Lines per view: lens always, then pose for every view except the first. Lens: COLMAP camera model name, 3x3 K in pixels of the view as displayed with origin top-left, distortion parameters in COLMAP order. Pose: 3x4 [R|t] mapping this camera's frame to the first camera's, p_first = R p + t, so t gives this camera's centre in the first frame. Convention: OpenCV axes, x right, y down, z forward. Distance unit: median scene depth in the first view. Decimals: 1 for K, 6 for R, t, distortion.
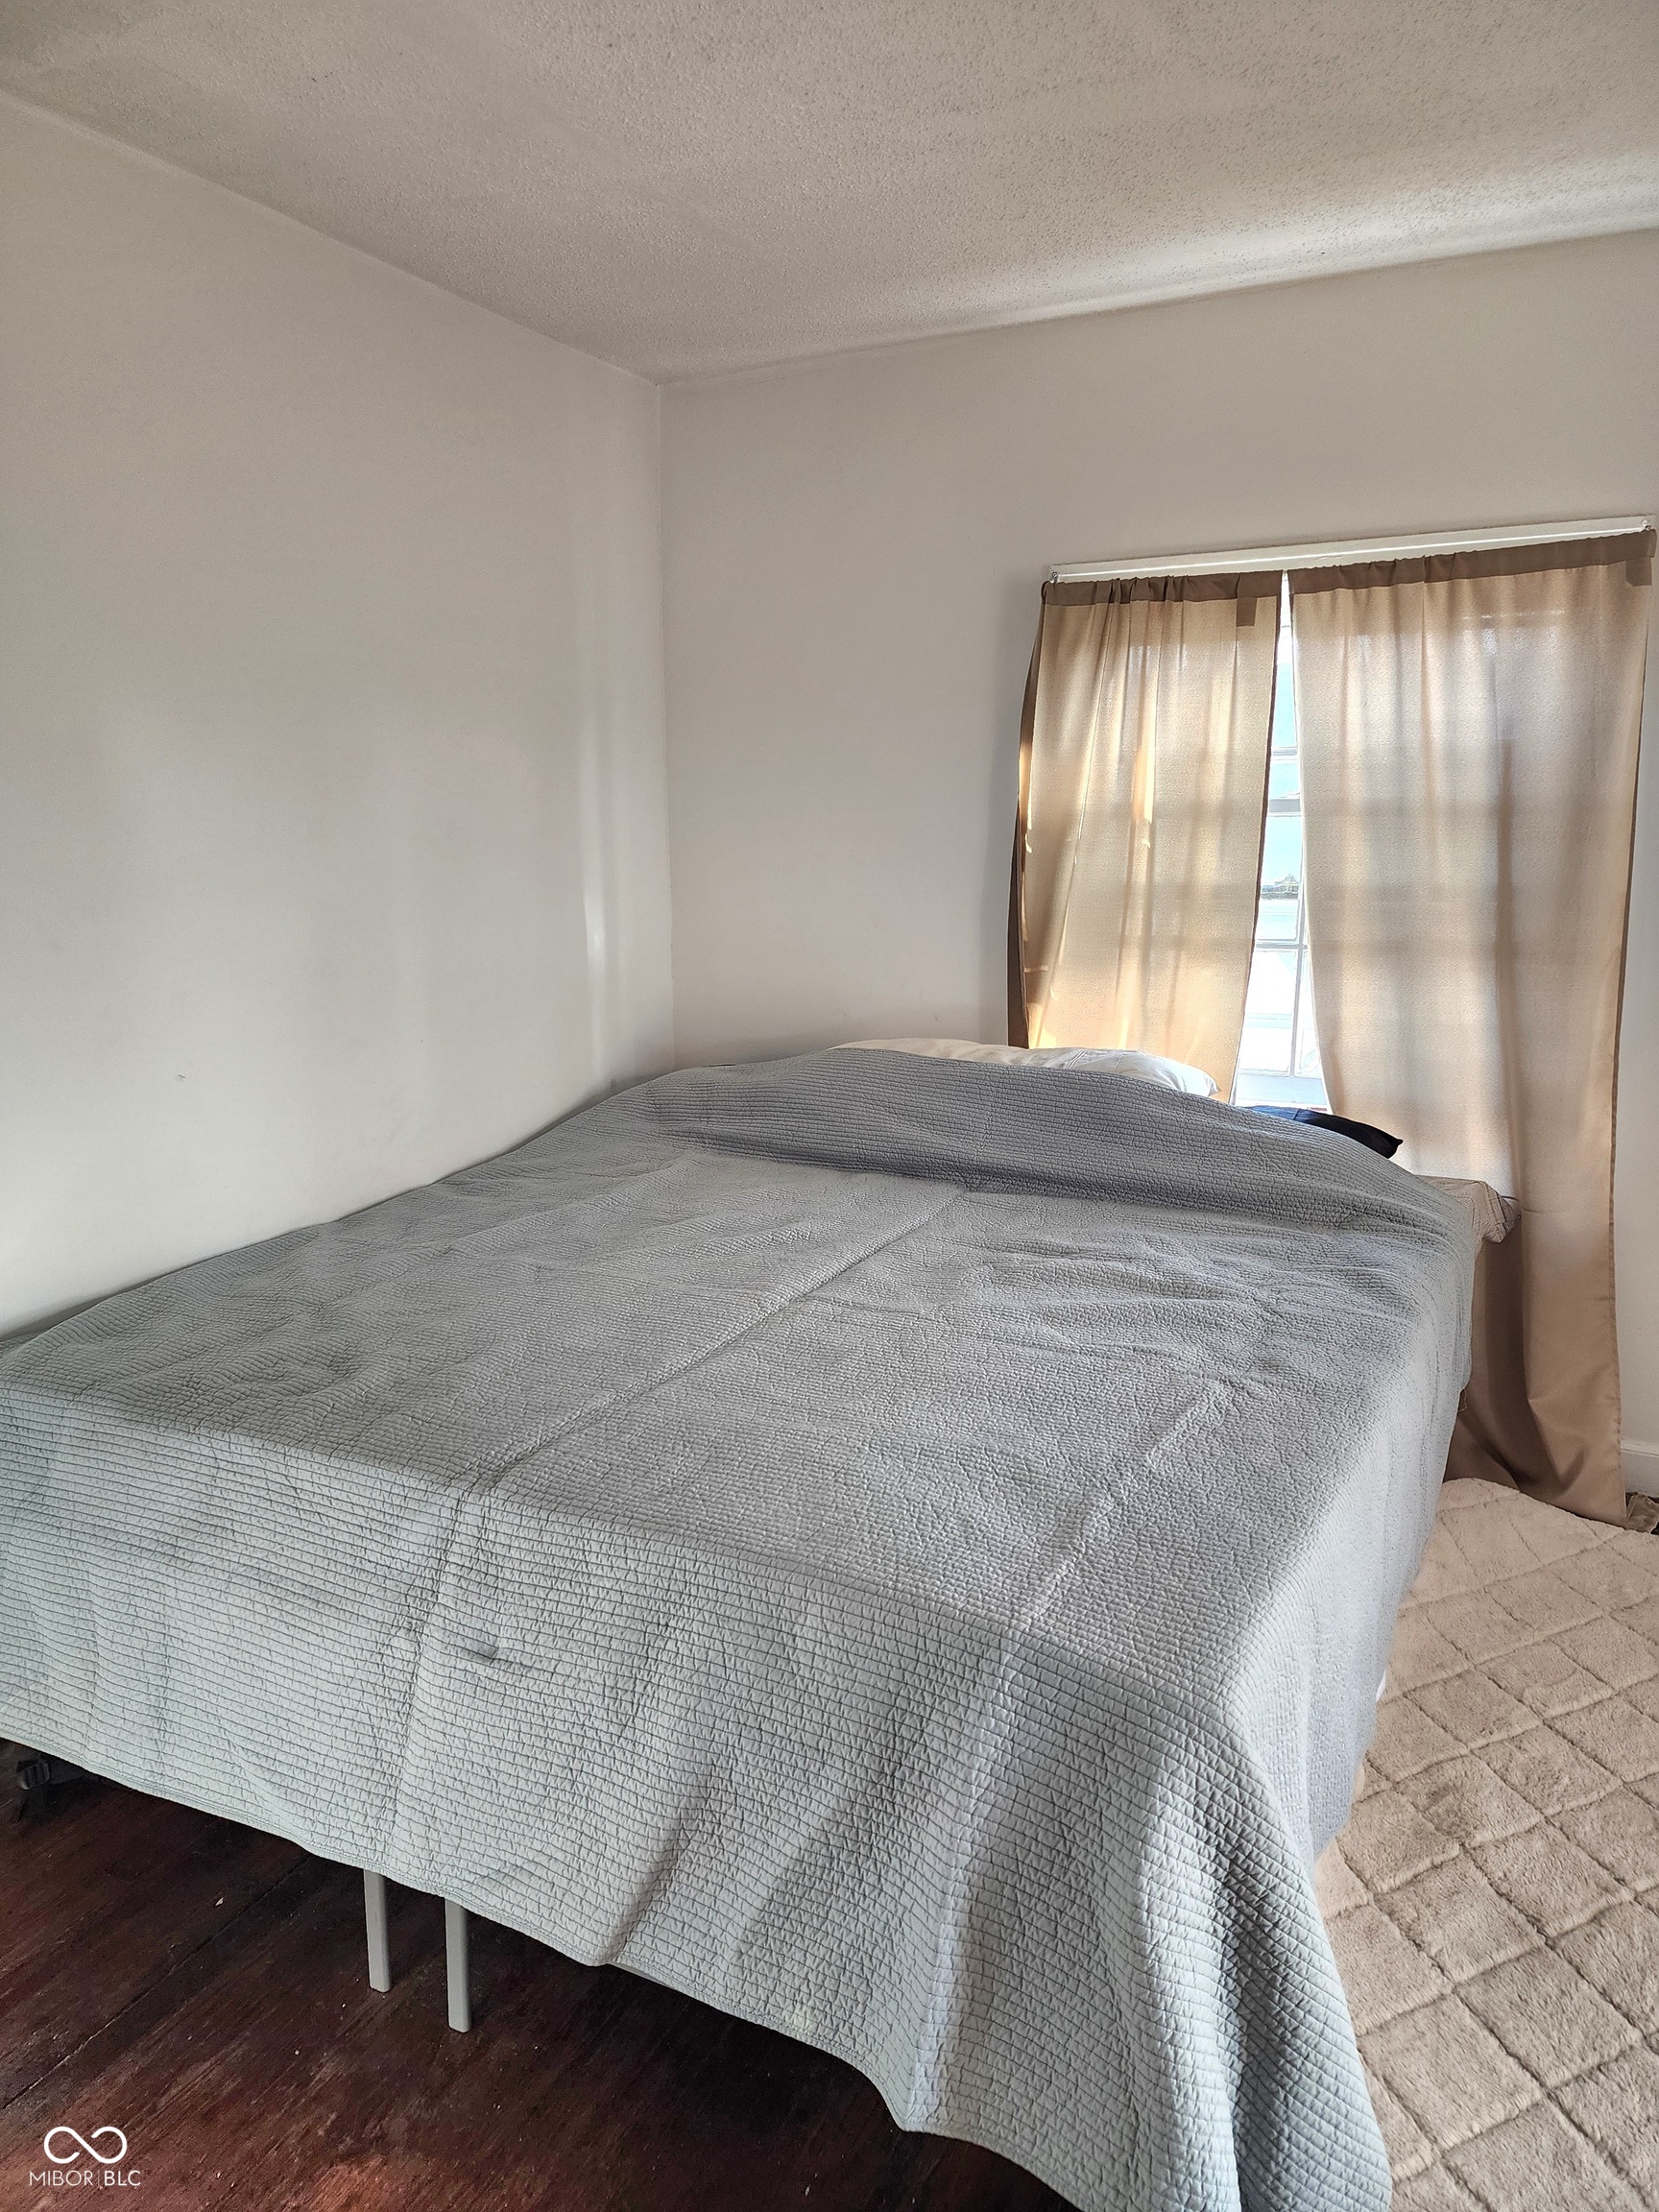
lens RADIAL K [[1492.3, 0, 831.9], [0, 1492.3, 1107.9], [0, 0, 1]] dist [0.057824, -0.038569]
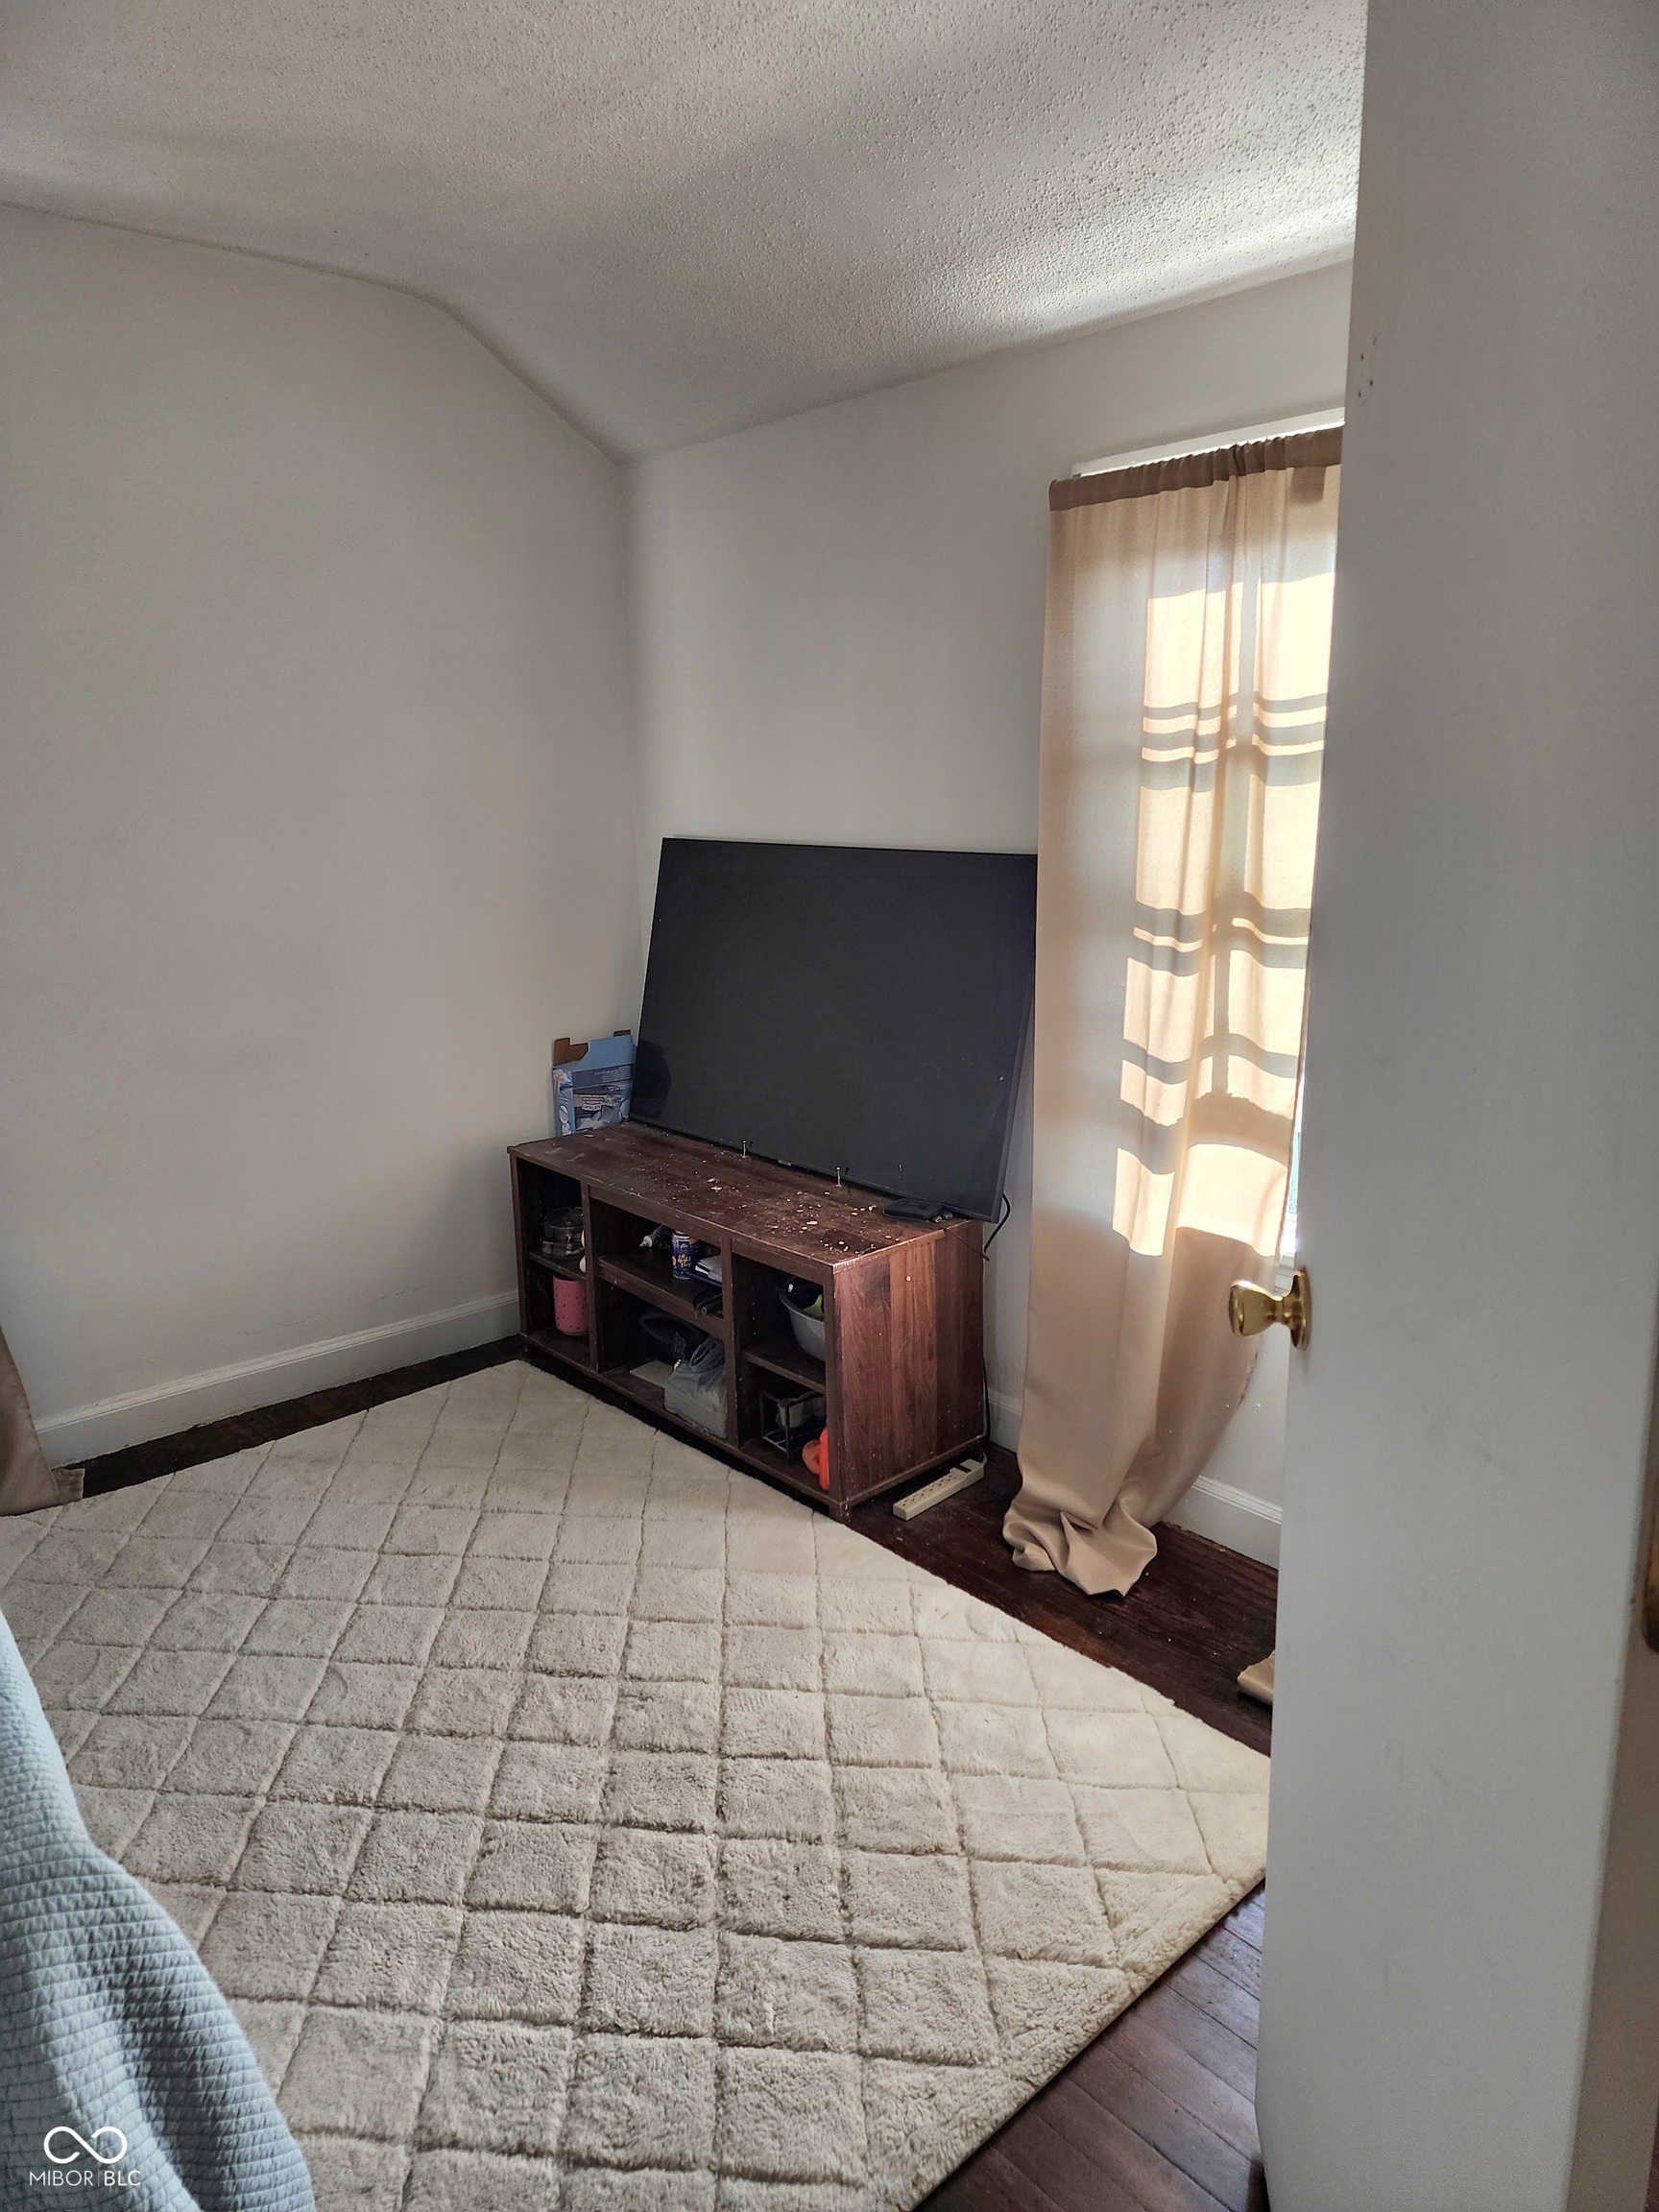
lens RADIAL K [[1492.3, 0, 832.2], [0, 1492.3, 1102.4], [0, 0, 1]] dist [0.057824, -0.038569]
pose [[0.427960, -0.217967, 0.877121, -0.158635], [0.206774, 0.968356, 0.139752, -0.030364], [-0.879827, 0.121558, 0.459488, 0.113434]]
